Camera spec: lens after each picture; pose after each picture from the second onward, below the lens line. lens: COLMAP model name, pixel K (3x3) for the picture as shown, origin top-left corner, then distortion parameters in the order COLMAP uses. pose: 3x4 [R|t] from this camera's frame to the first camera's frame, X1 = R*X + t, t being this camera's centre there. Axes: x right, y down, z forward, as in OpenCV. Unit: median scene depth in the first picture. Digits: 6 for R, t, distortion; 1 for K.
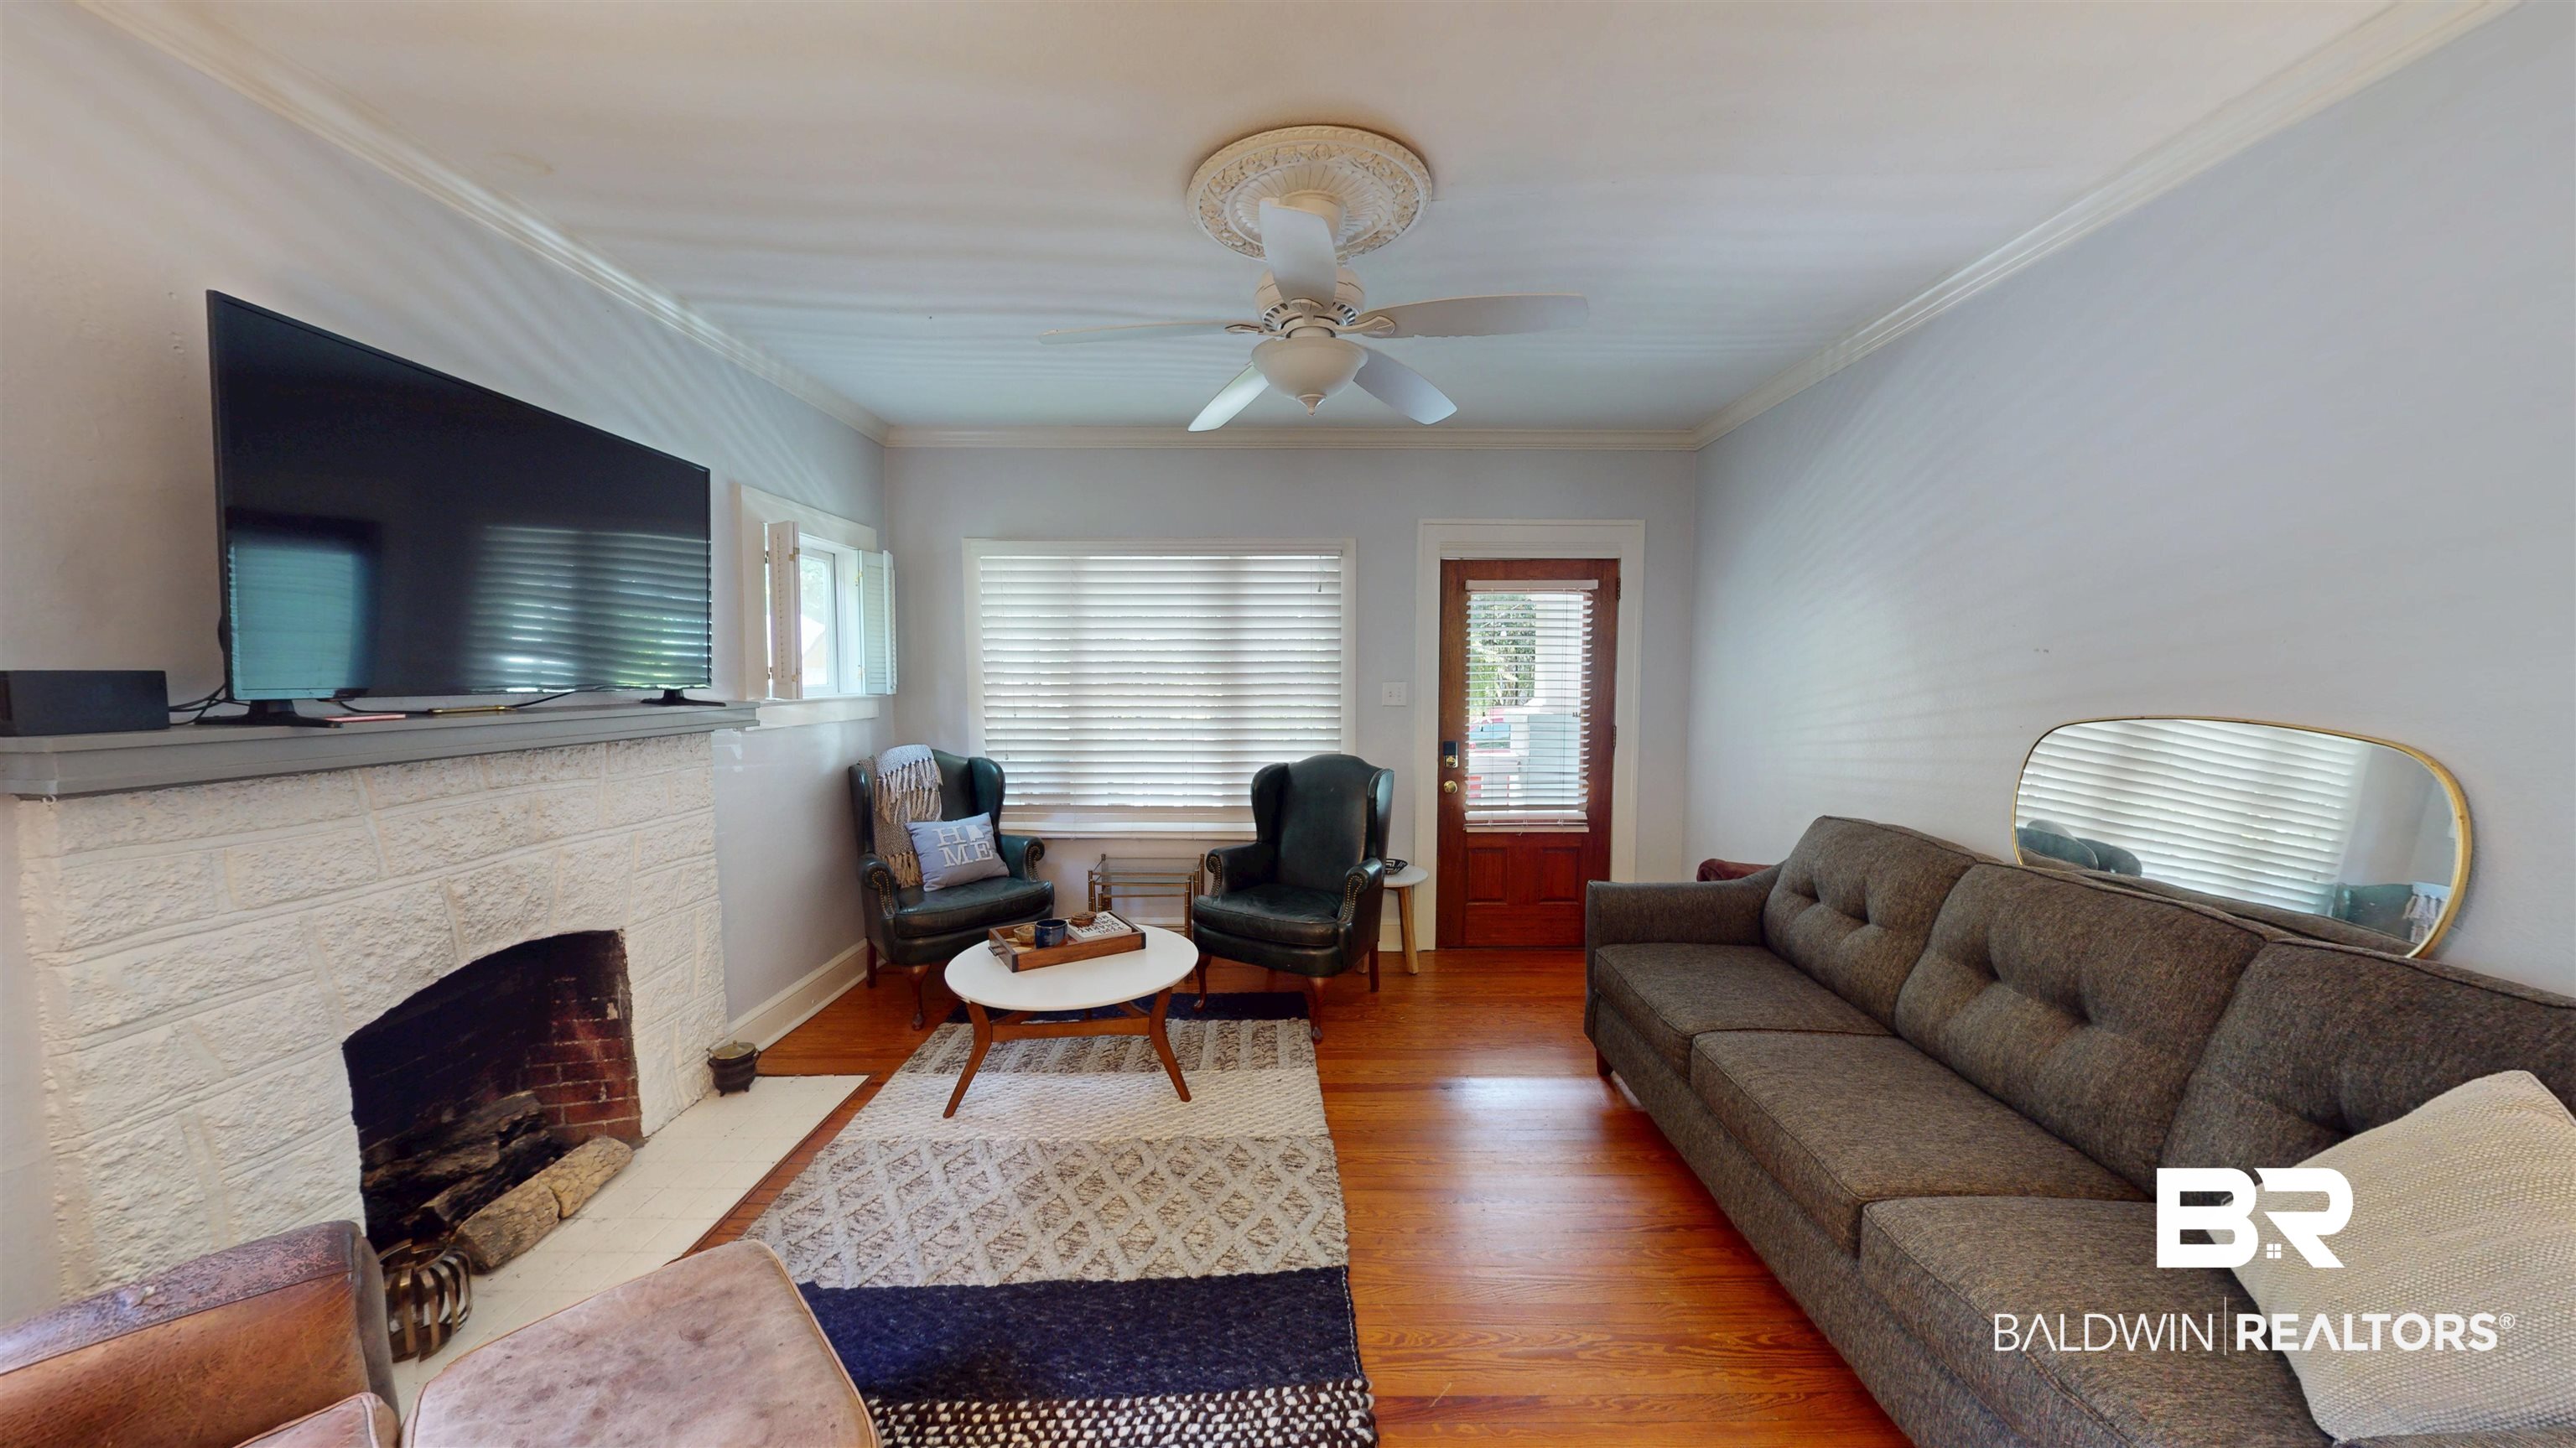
lens RADIAL K [[823.9, 0, 1289.4], [0, 823.9, 724.3], [0, 0, 1]] dist [-0.000796, 0.000230]
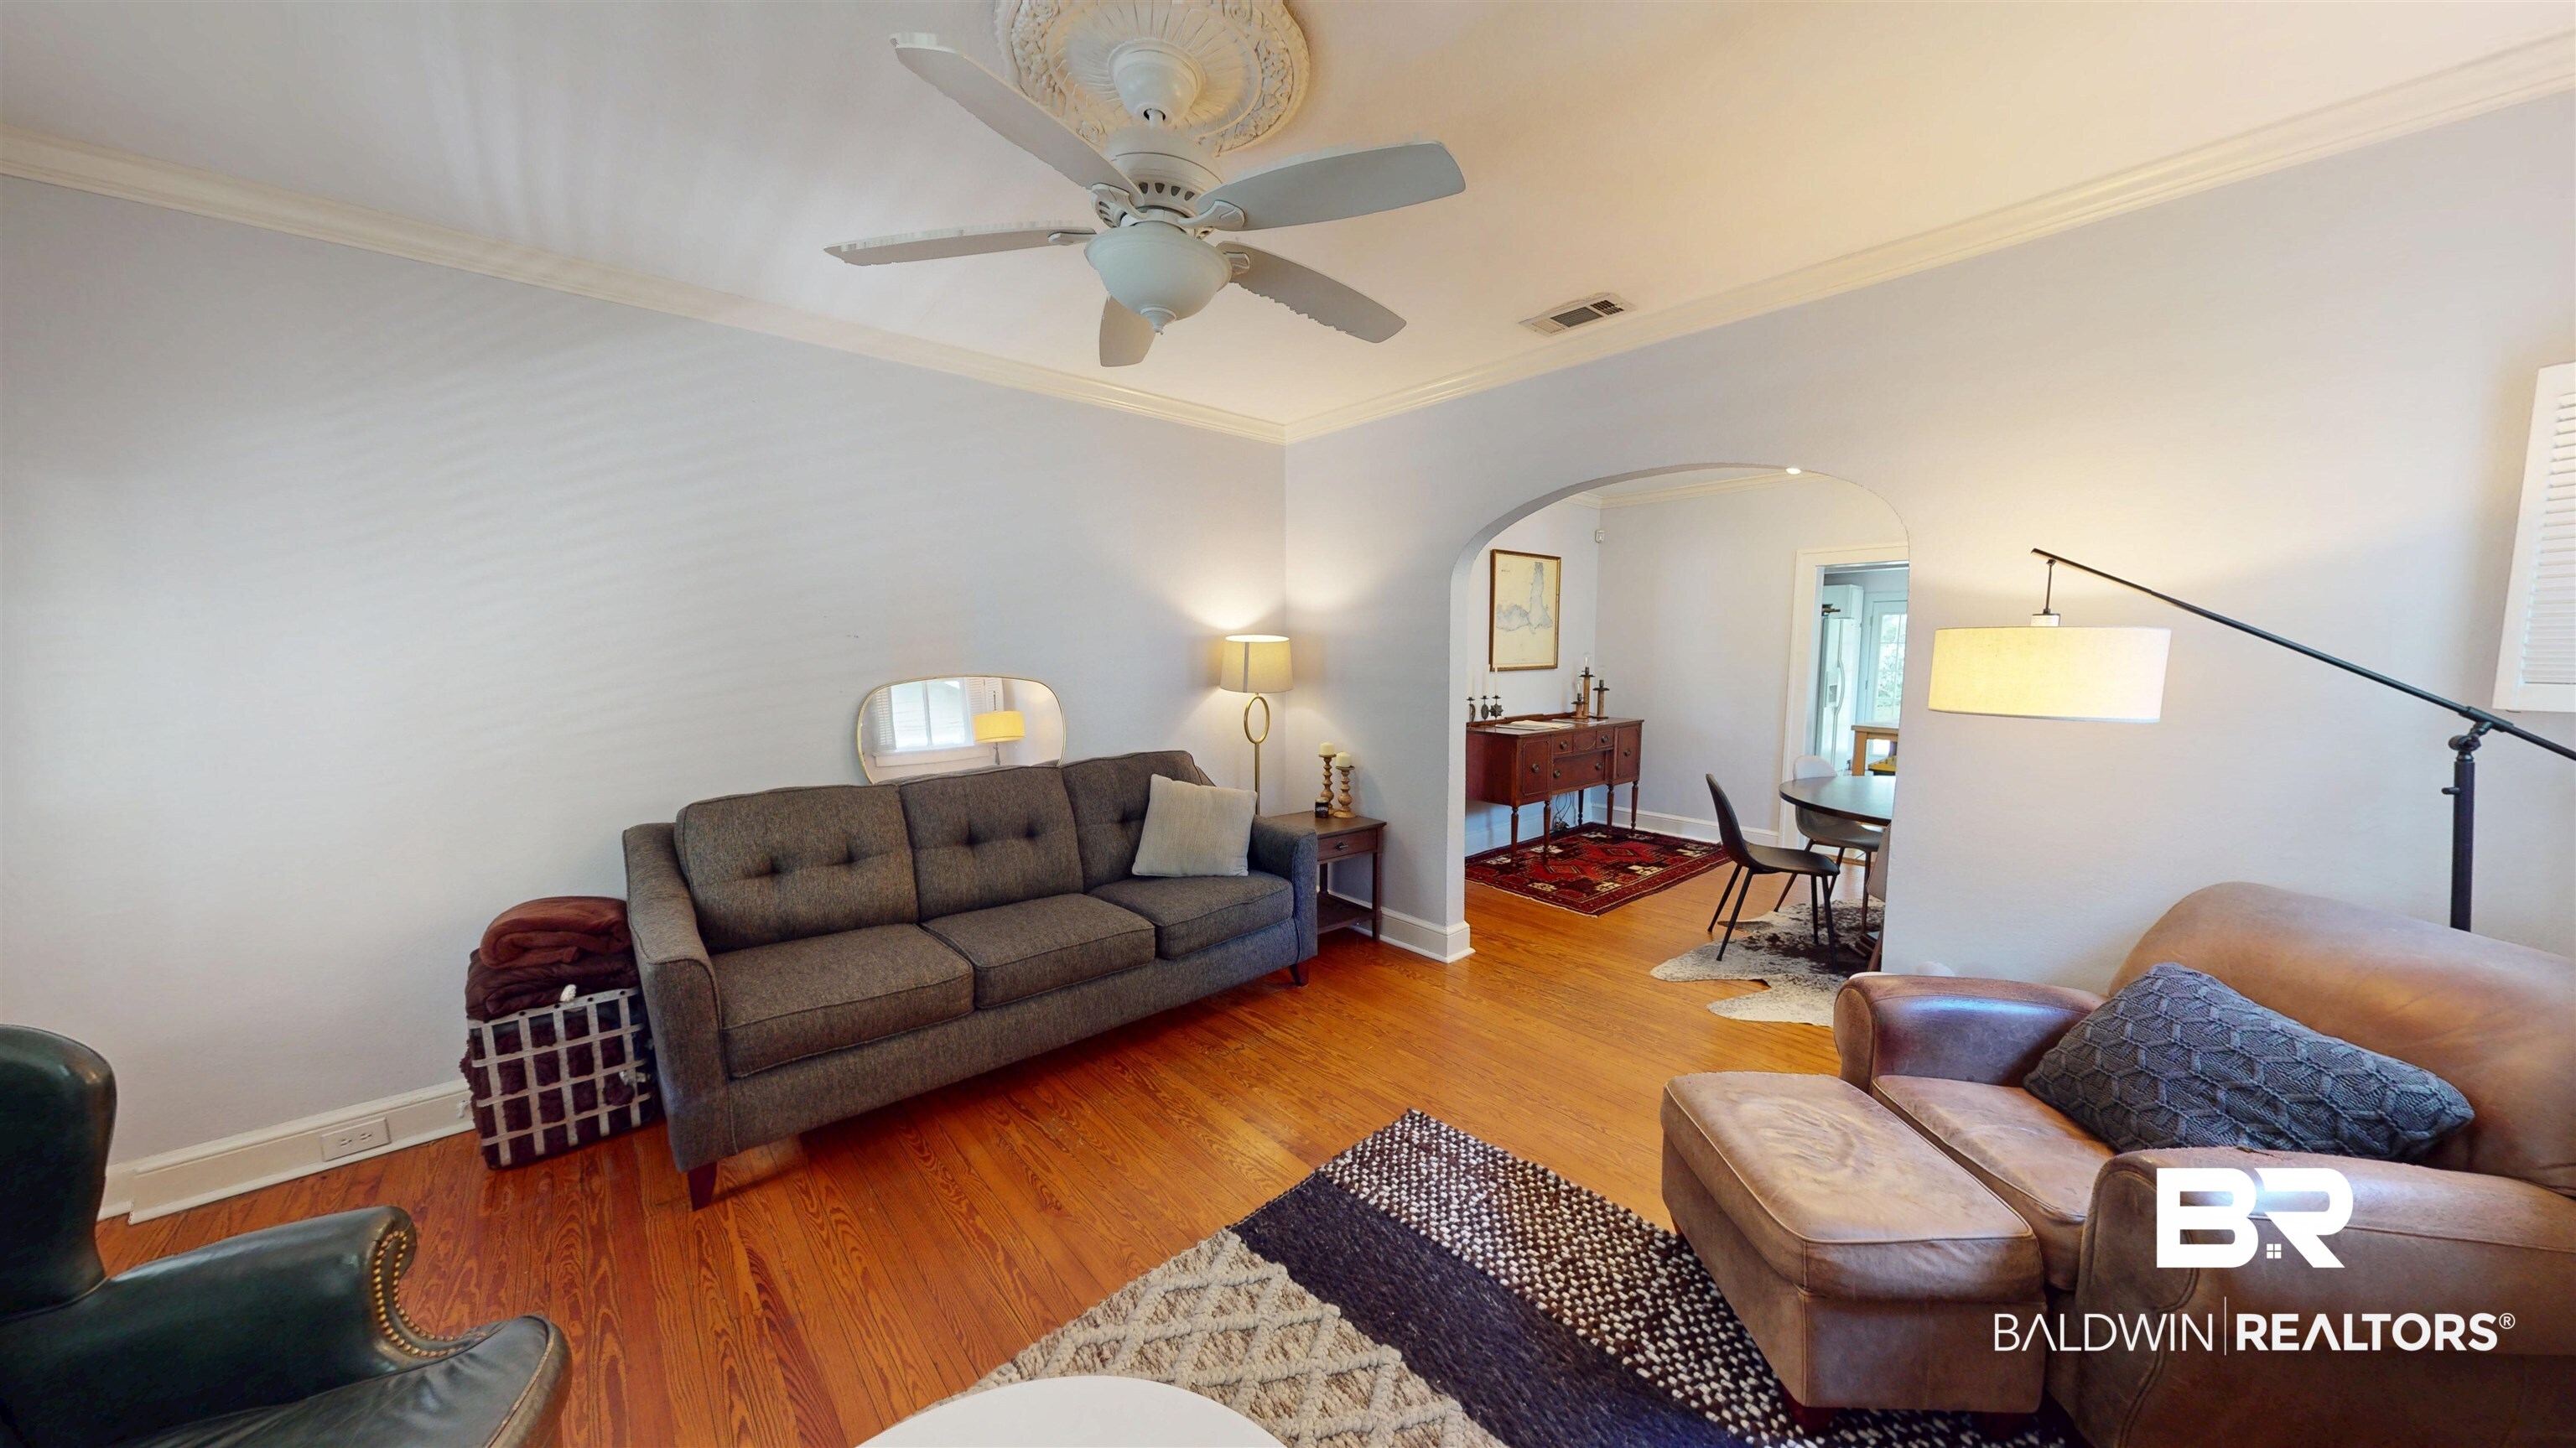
lens RADIAL K [[823.9, 0, 1289.4], [0, 823.9, 724.3], [0, 0, 1]] dist [-0.000796, 0.000230]
pose [[-0.656018, -0.070576, 0.751438, -0.662153], [0.051246, 0.989155, 0.137642, -0.100606], [-0.753003, 0.128804, -0.645287, 1.406163]]
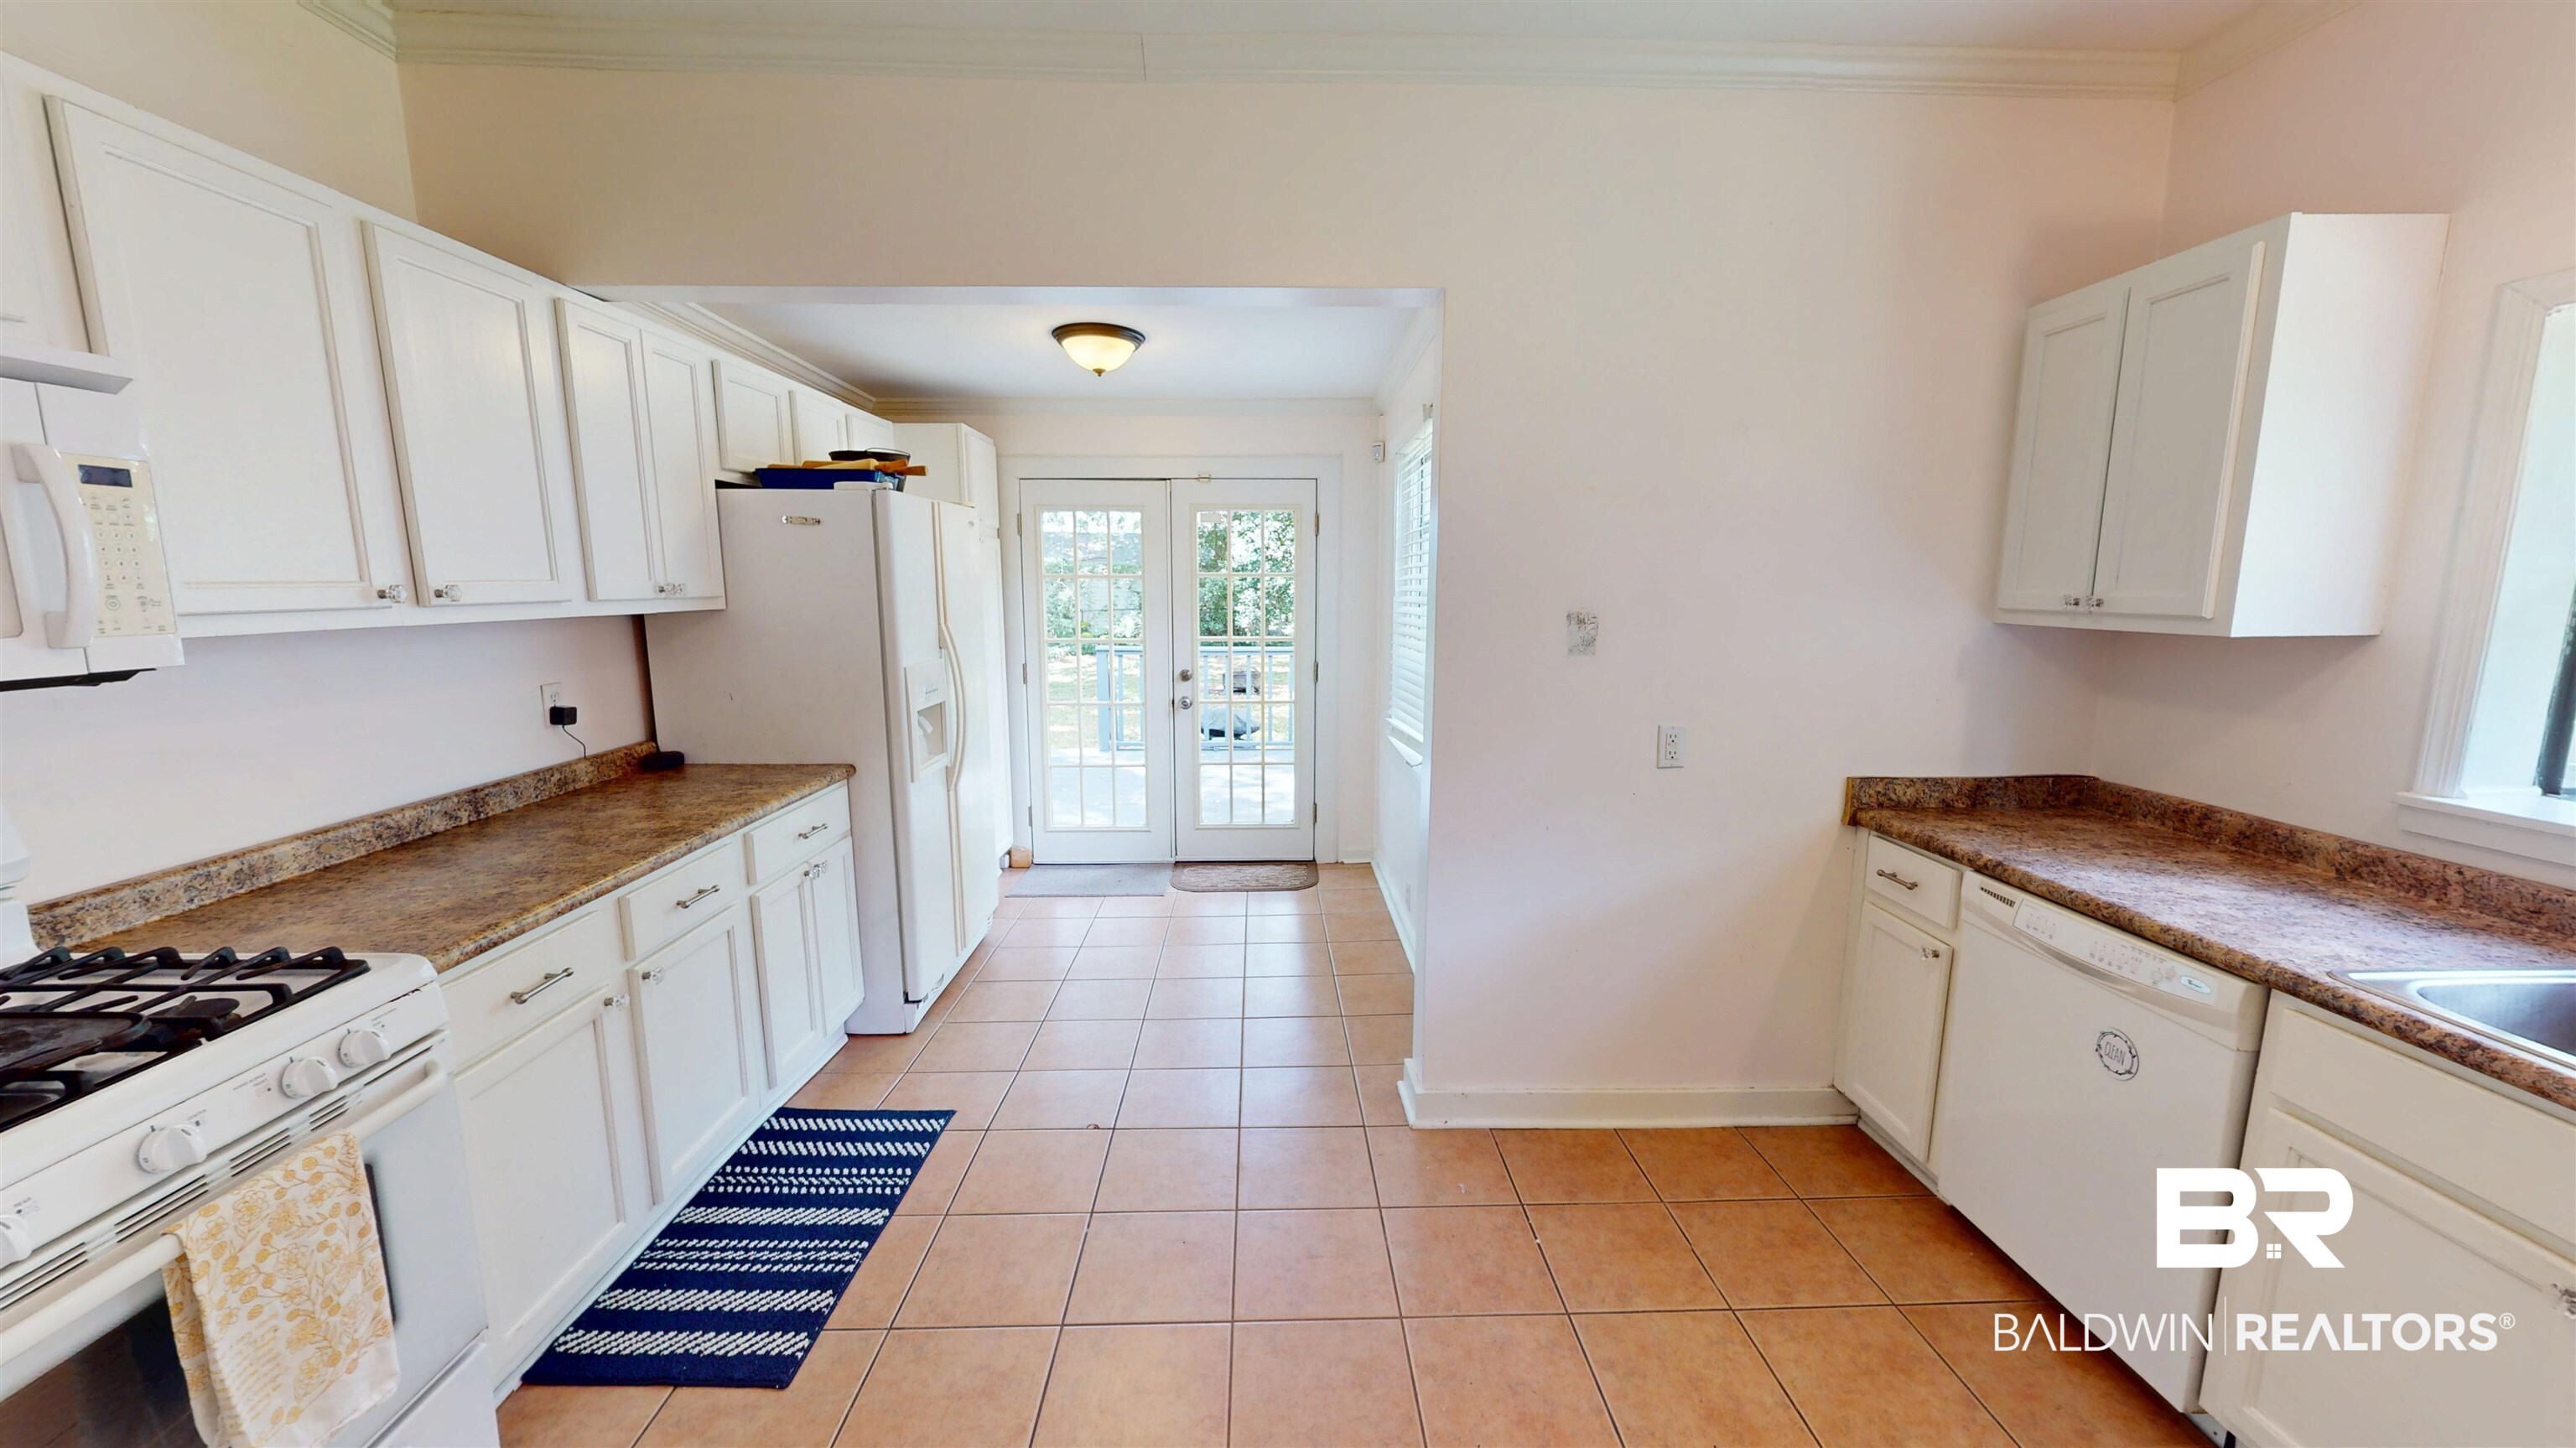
lens RADIAL K [[931.3, 0, 1291.3], [0, 931.3, 714.1], [0, 0, 1]] dist [0.006091, -0.000043]
pose [[-0.999557, 0.005138, -0.029332, 0.059523], [-0.001026, 0.978479, 0.206343, 0.092671], [0.029761, 0.206281, -0.978040, -1.553334]]
